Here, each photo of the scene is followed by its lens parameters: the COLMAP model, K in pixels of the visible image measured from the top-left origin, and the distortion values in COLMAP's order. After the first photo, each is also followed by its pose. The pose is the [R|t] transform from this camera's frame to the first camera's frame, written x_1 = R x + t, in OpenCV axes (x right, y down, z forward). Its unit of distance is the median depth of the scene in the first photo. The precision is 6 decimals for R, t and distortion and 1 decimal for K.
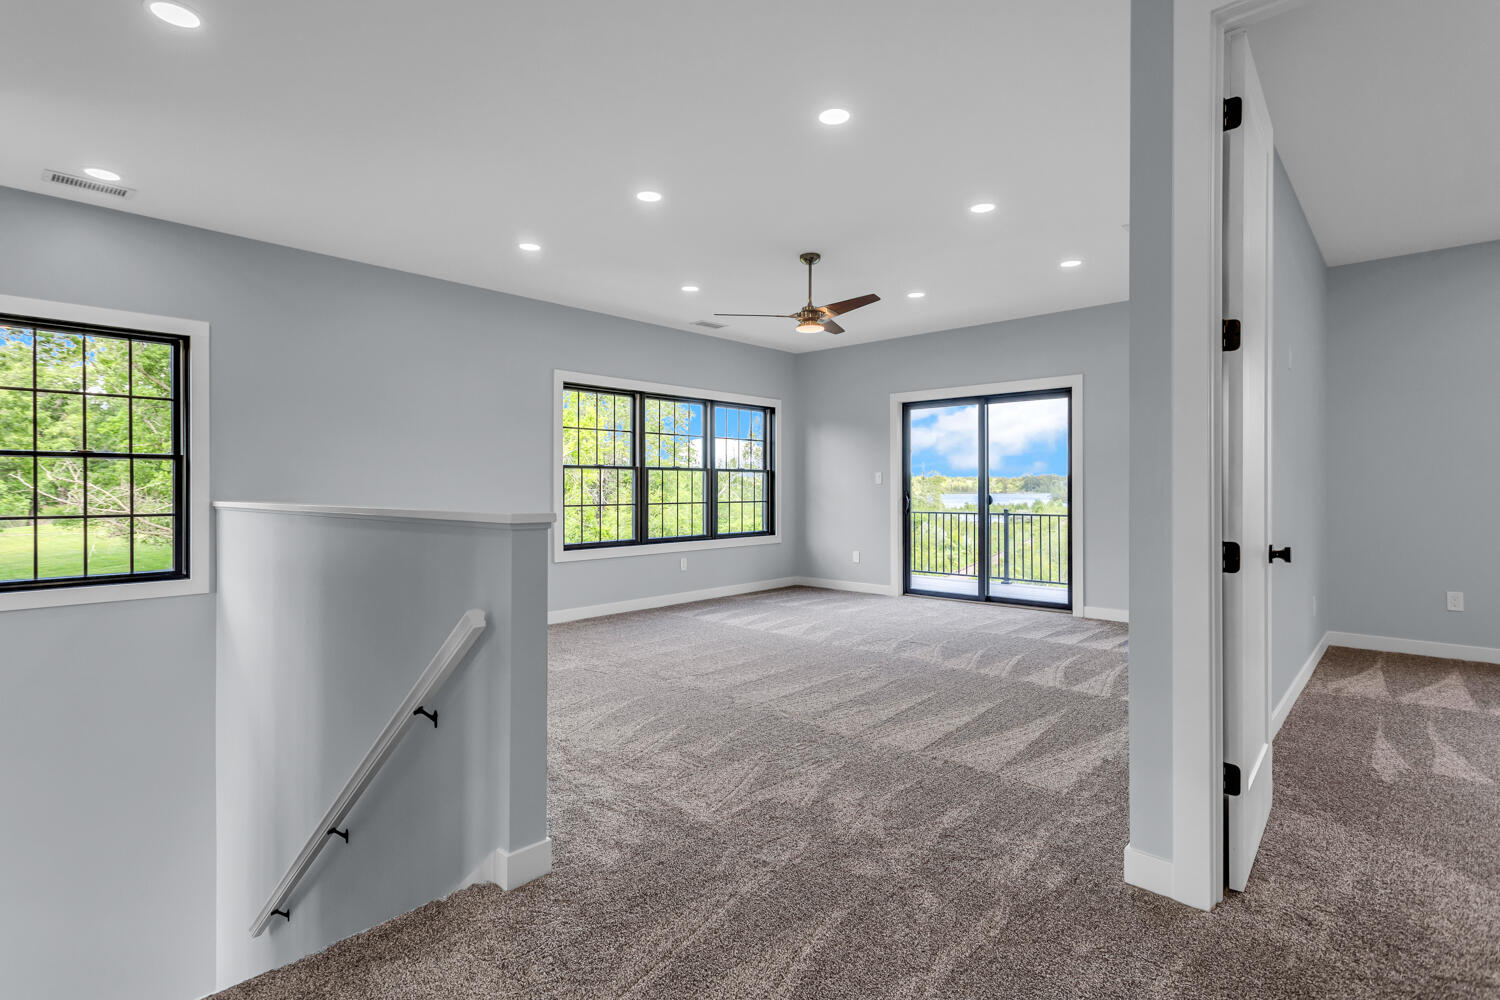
lens RADIAL K [[714.2, 0, 740.4], [0, 714.2, 488.3], [0, 0, 1]] dist [0.000972, 0.000214]
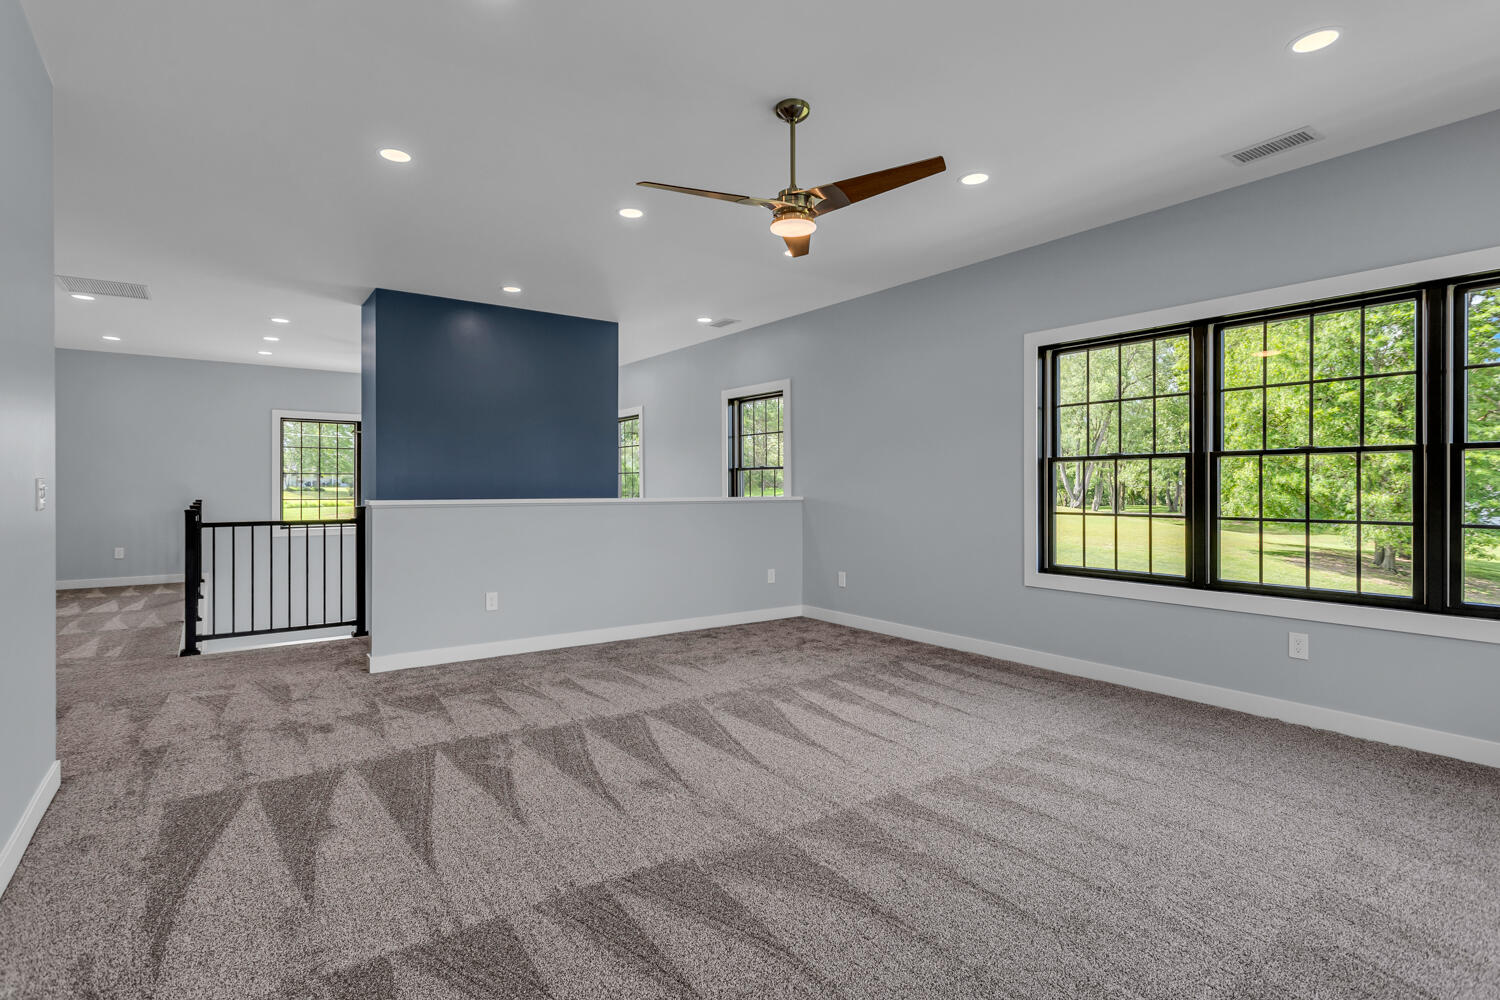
lens RADIAL K [[714.2, 0, 740.4], [0, 714.2, 488.3], [0, 0, 1]] dist [0.000972, 0.000214]
pose [[-0.197103, -0.002957, -0.980378, 0.490956], [-0.010155, 0.999948, -0.000975, 0.003240], [0.980330, 0.009764, -0.197123, 0.746346]]
